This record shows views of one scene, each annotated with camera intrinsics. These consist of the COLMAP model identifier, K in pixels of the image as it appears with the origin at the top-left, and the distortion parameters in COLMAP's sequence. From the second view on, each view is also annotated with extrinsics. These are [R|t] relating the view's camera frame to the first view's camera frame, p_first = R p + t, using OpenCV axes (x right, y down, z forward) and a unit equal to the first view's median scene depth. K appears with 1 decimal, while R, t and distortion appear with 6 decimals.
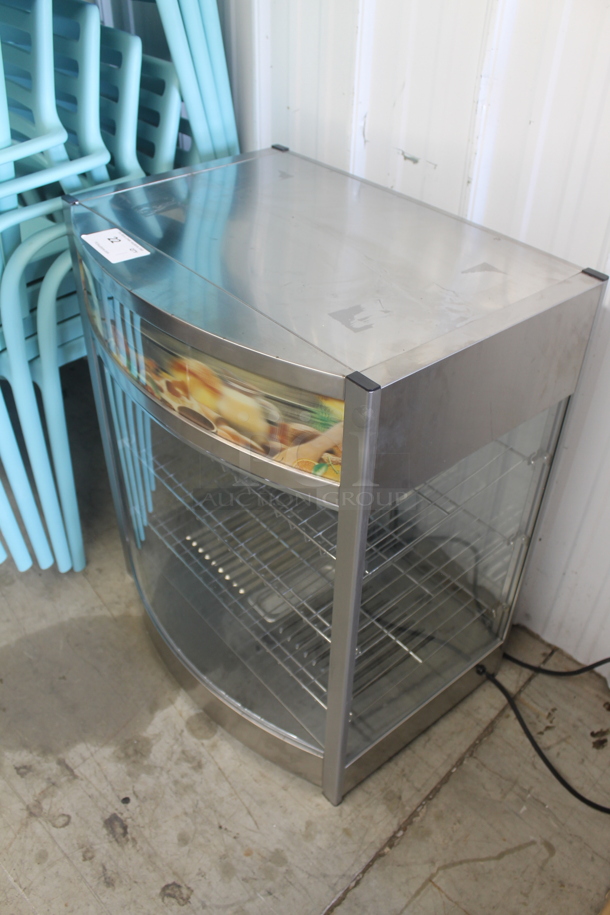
lens RADIAL K [[772.4, 0, 300.3], [0, 772.4, 455.6], [0, 0, 1]] dist [-0.153091, 0.131648]
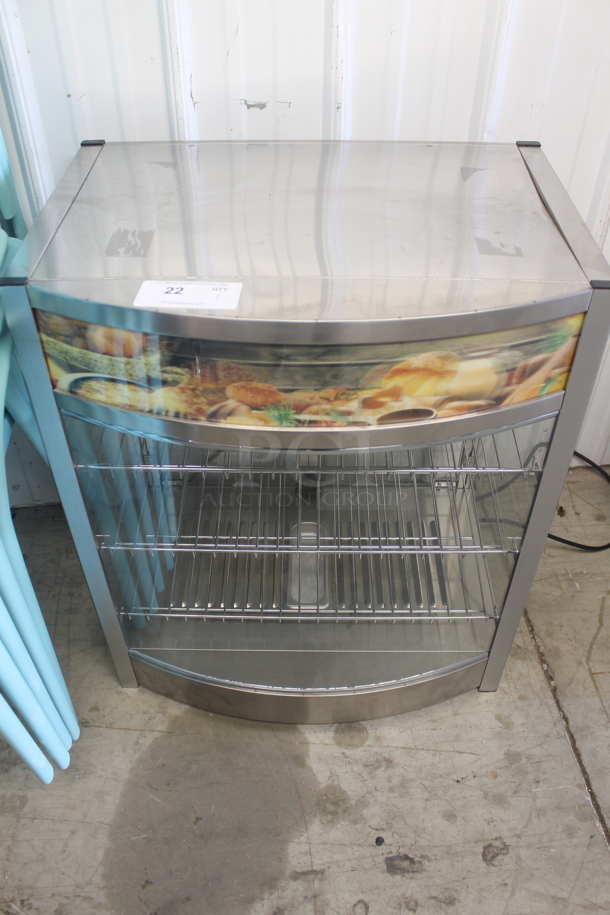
lens RADIAL K [[772.4, 0, 300.3], [0, 772.4, 455.6], [0, 0, 1]] dist [-0.153091, 0.131648]
pose [[0.647837, -0.530084, 0.547100, -0.568307], [0.486561, 0.840535, 0.238241, -0.221772], [-0.586145, 0.111857, 0.802448, 0.259751]]
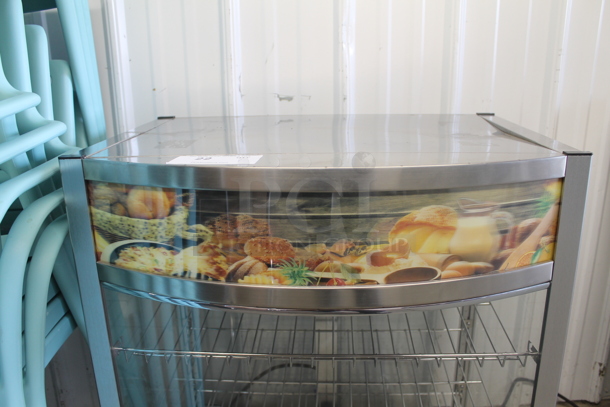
lens RADIAL K [[514.9, 0, 305.7], [0, 514.9, 194.8], [0, 0, 1]] dist [-0.153091, 0.131648]
pose [[0.672574, -0.225759, 0.704753, -0.504247], [0.484361, 0.854302, -0.188580, -0.061475], [-0.559498, 0.468189, 0.683931, 0.444272]]
